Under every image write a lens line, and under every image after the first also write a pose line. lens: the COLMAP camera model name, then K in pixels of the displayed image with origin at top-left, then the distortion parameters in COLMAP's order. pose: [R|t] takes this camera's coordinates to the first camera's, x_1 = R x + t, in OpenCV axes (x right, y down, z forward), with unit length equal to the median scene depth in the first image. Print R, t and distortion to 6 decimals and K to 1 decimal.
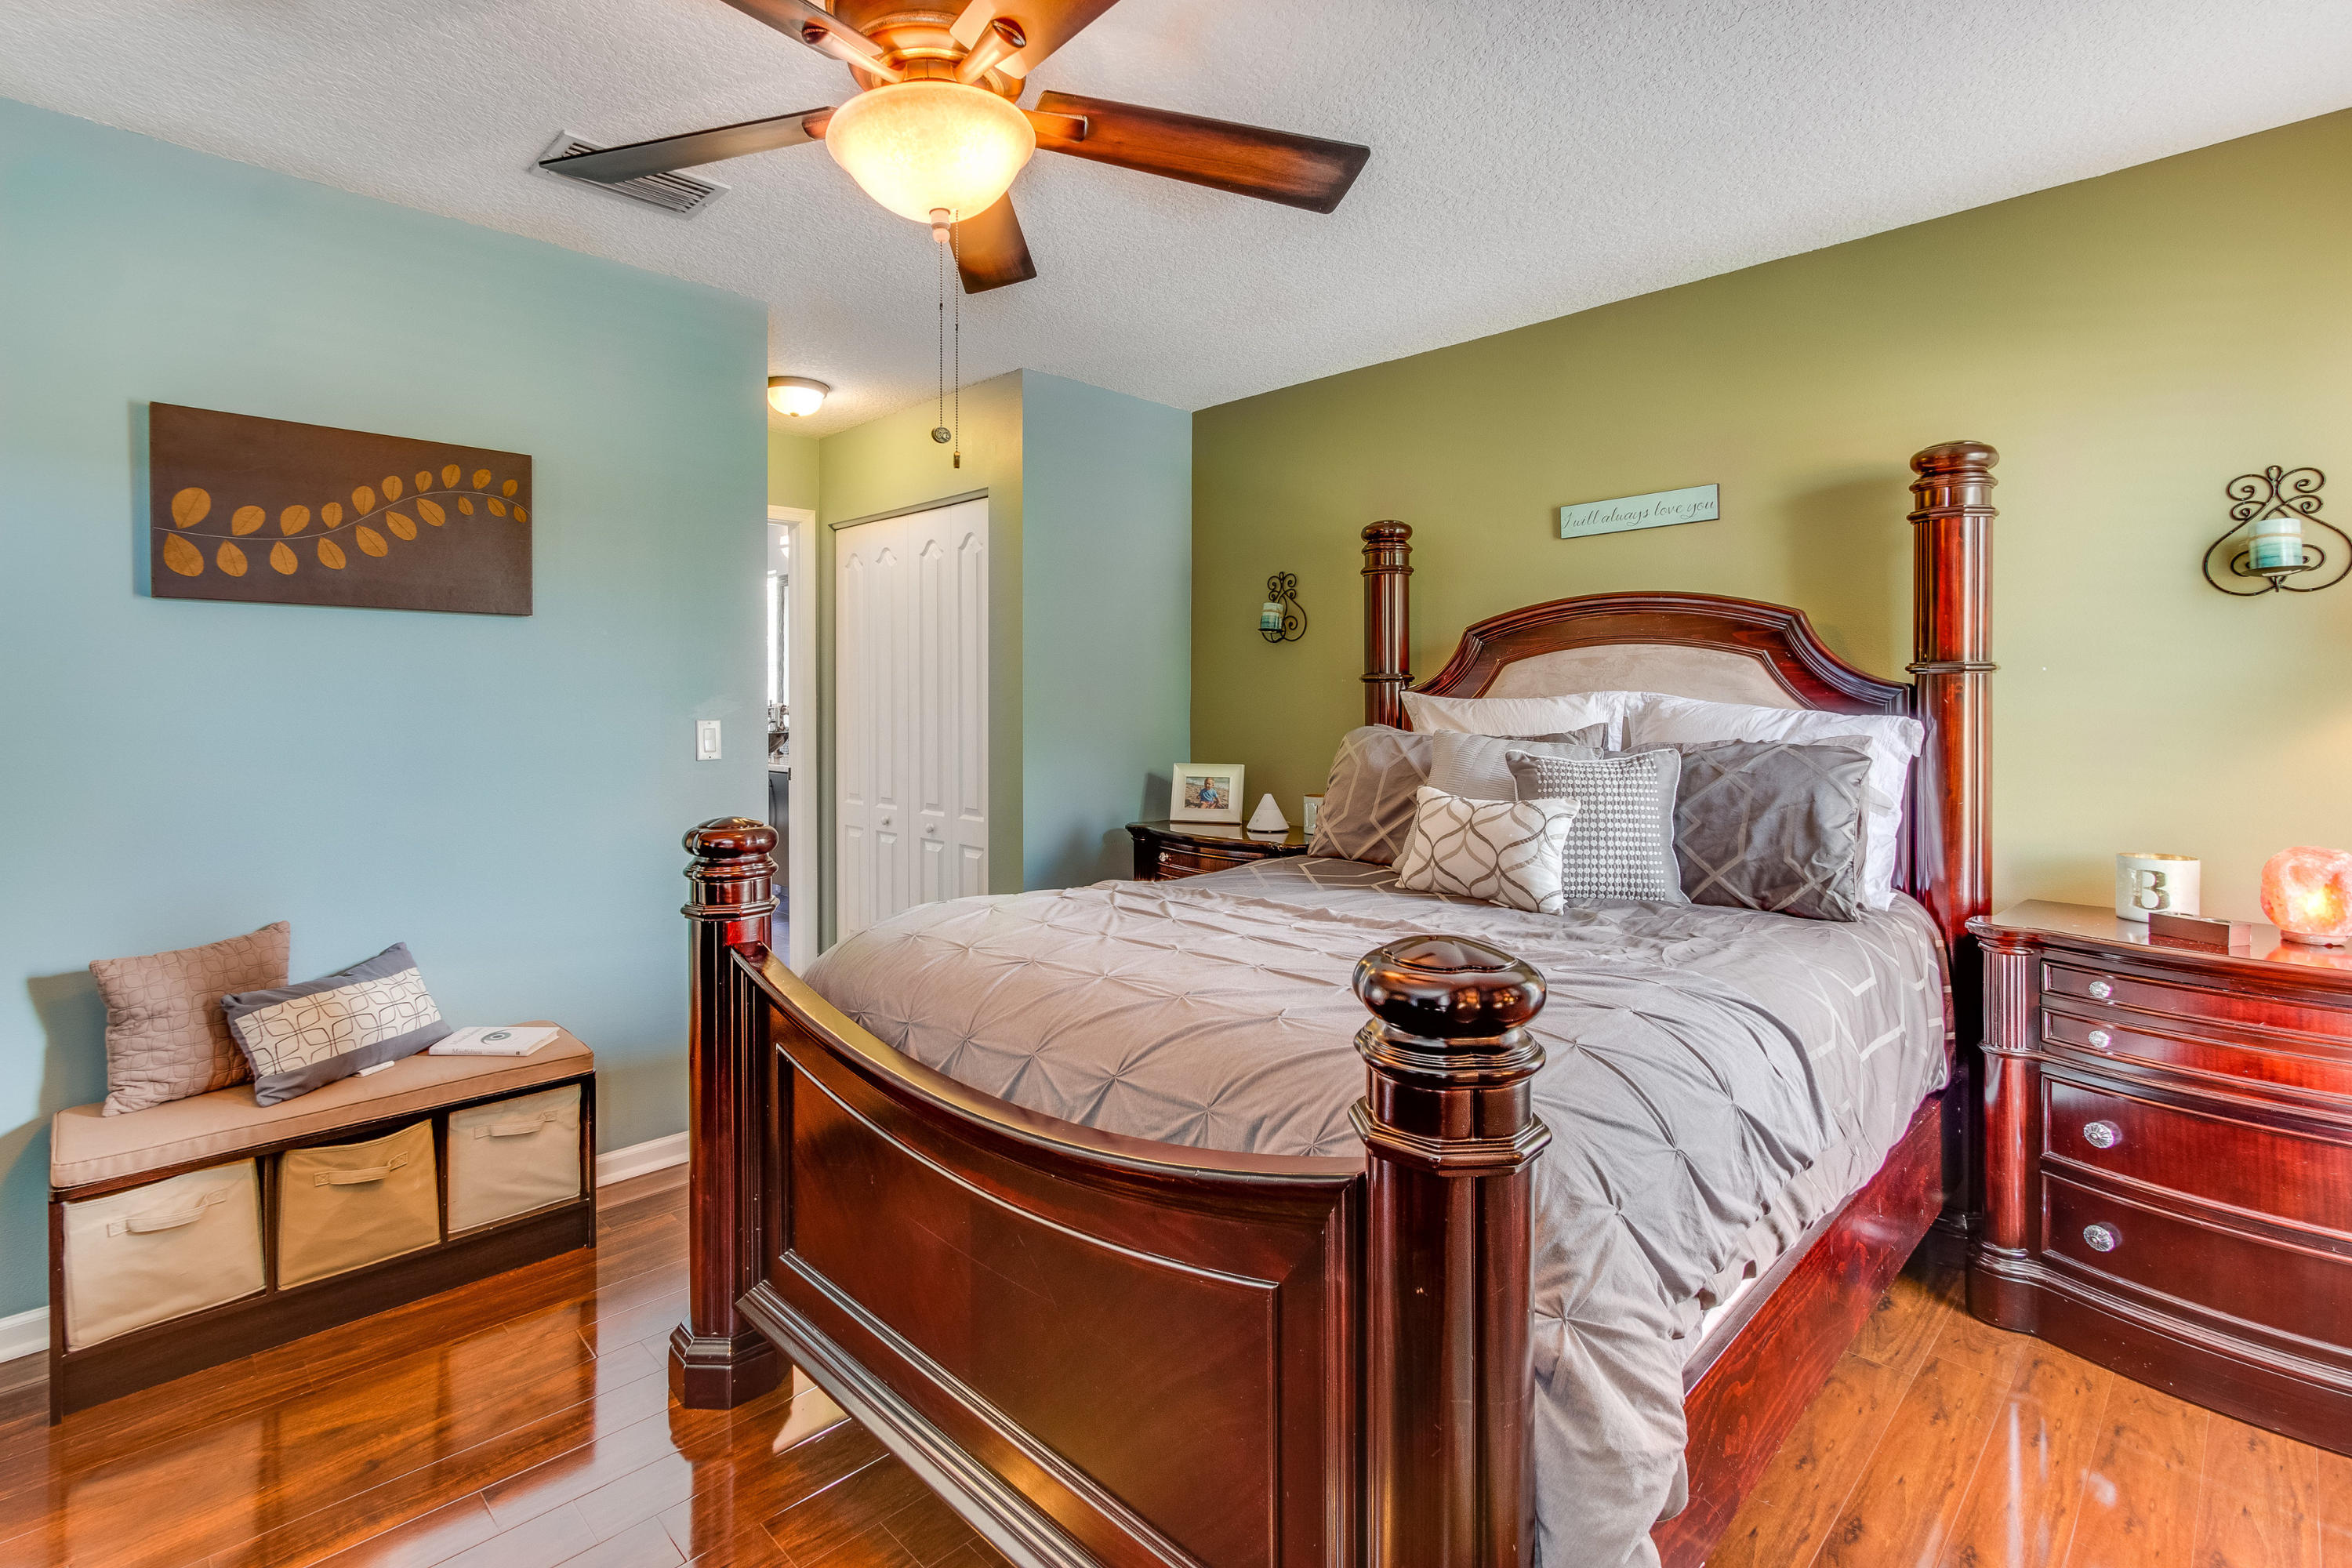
lens RADIAL K [[1087.6, 0, 1181.3], [0, 1087.6, 709.2], [0, 0, 1]] dist [-0.004381, 0.002722]
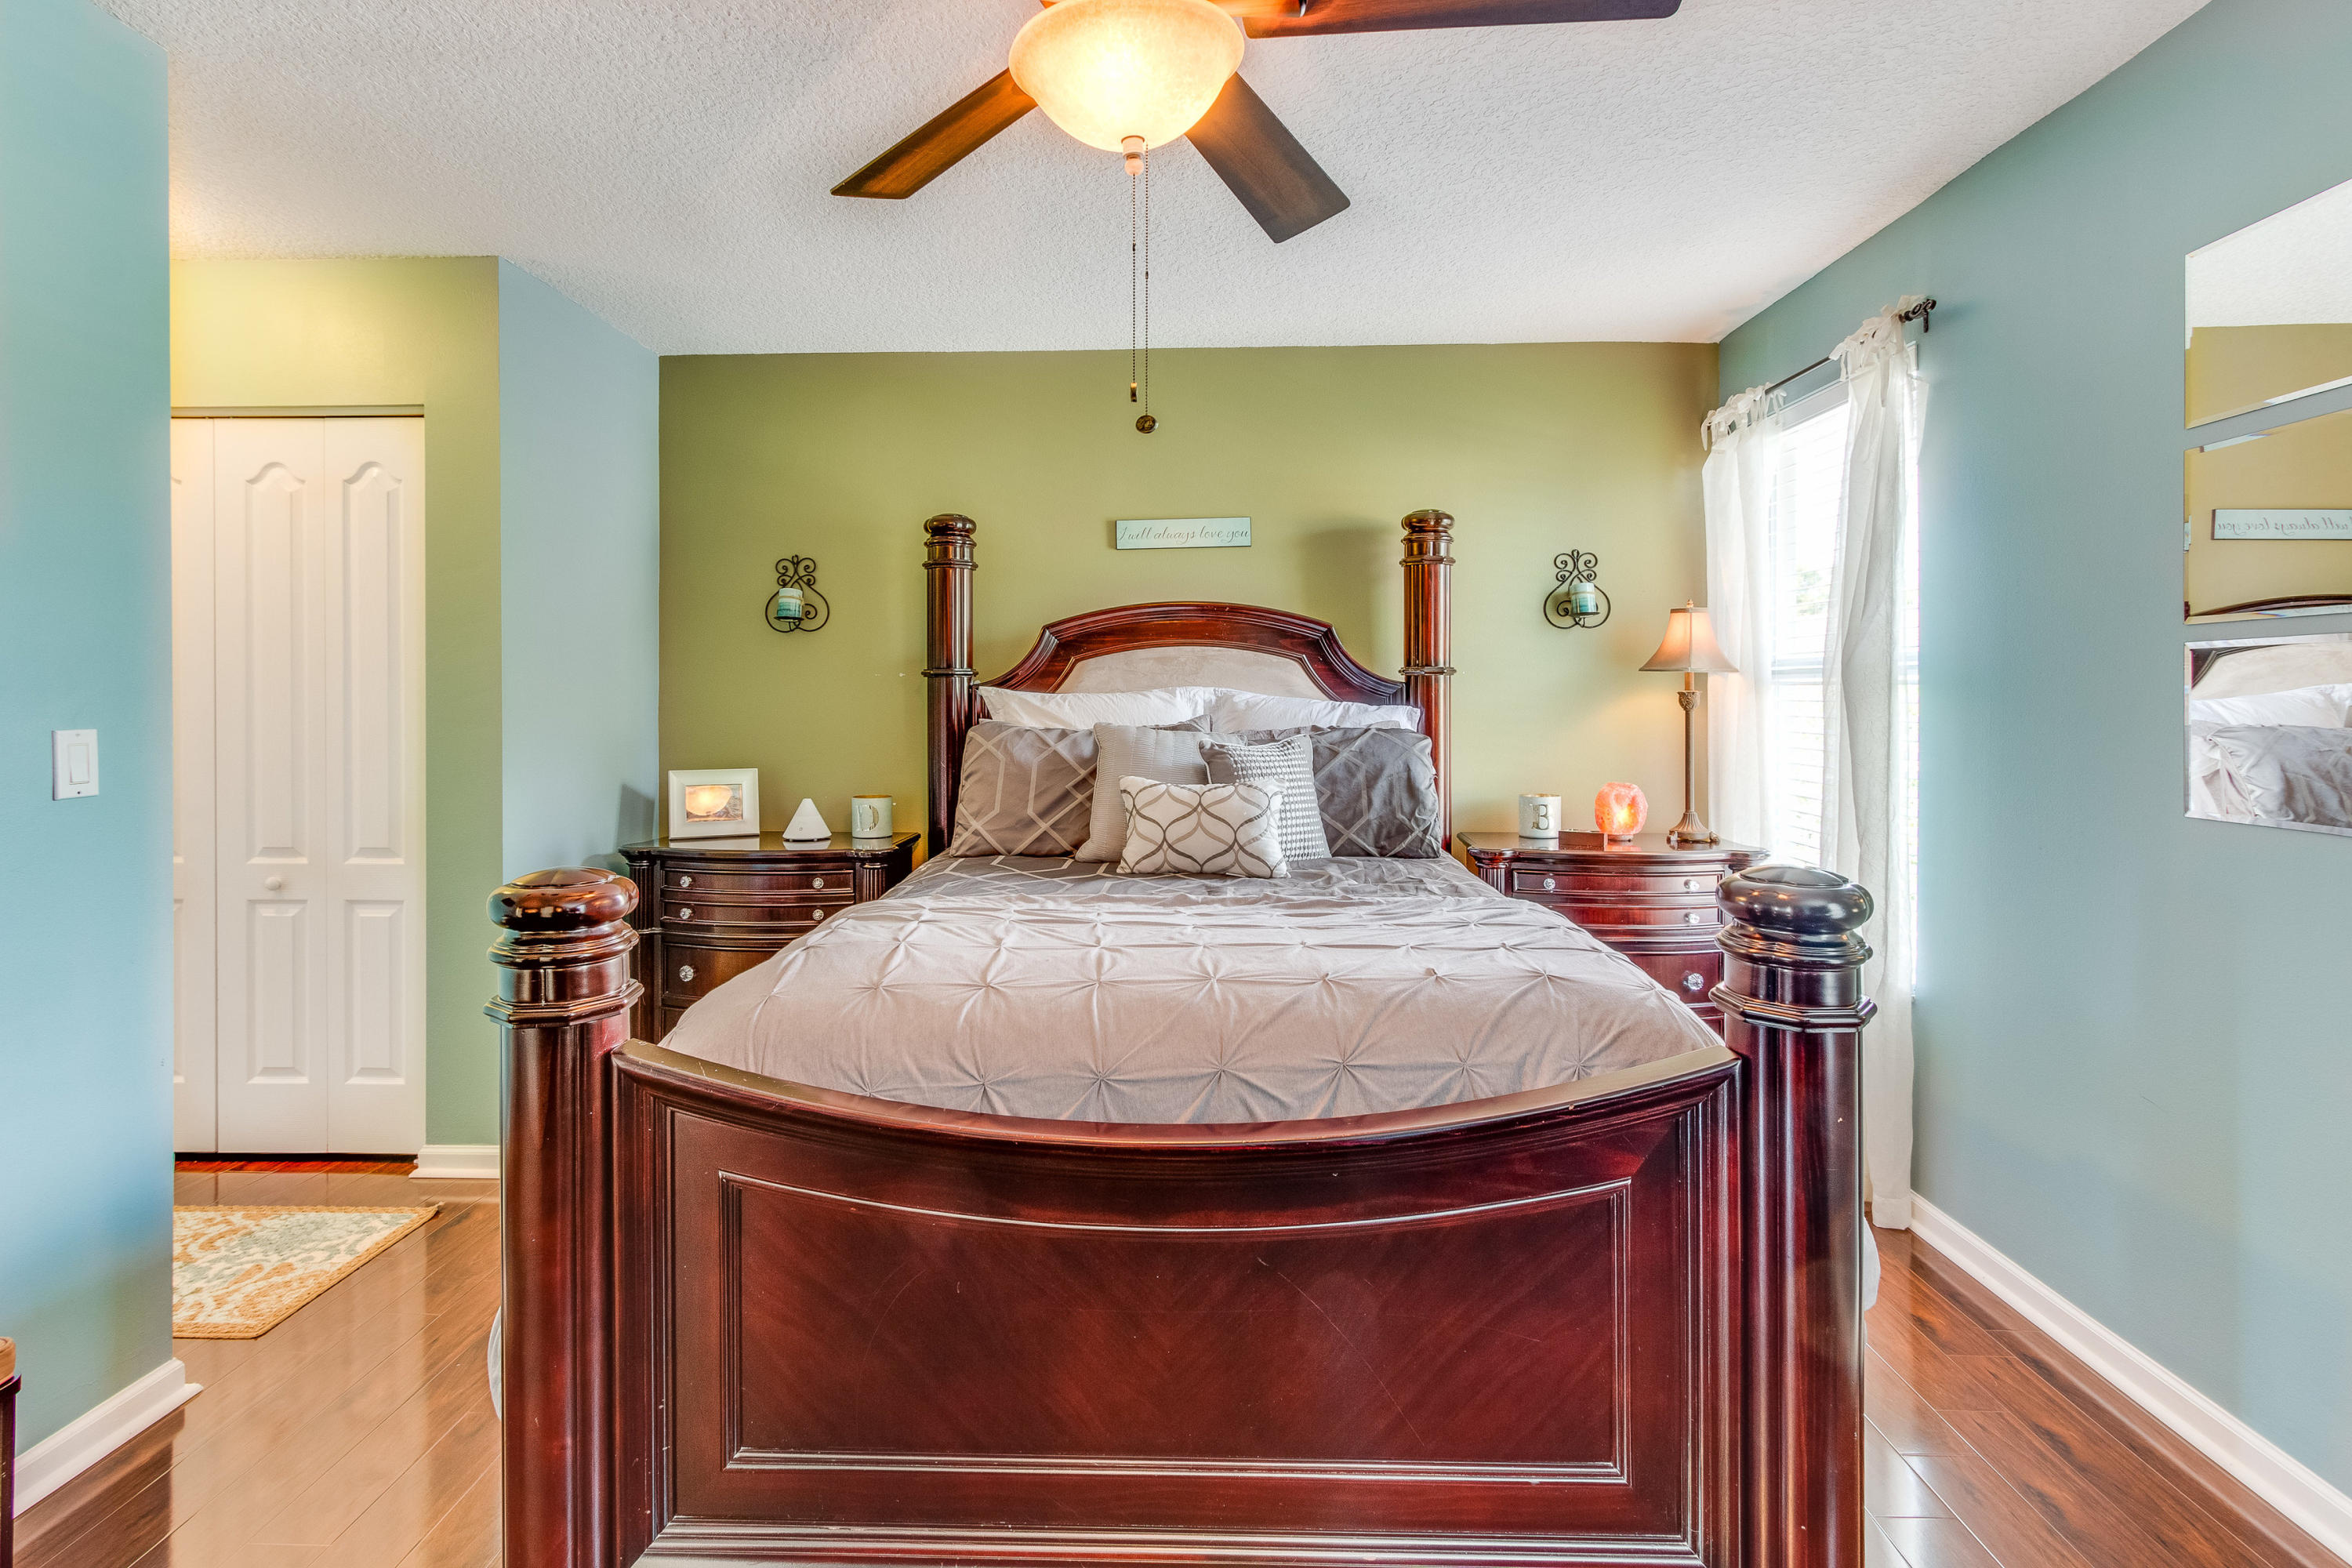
lens RADIAL K [[1087.6, 0, 1157.8], [0, 1087.6, 704.8], [0, 0, 1]] dist [-0.004381, 0.002722]
pose [[0.733798, -0.006790, 0.679334, -0.492344], [0.007040, 0.999972, 0.002390, -0.000901], [-0.679332, 0.003029, 0.733825, 0.208215]]
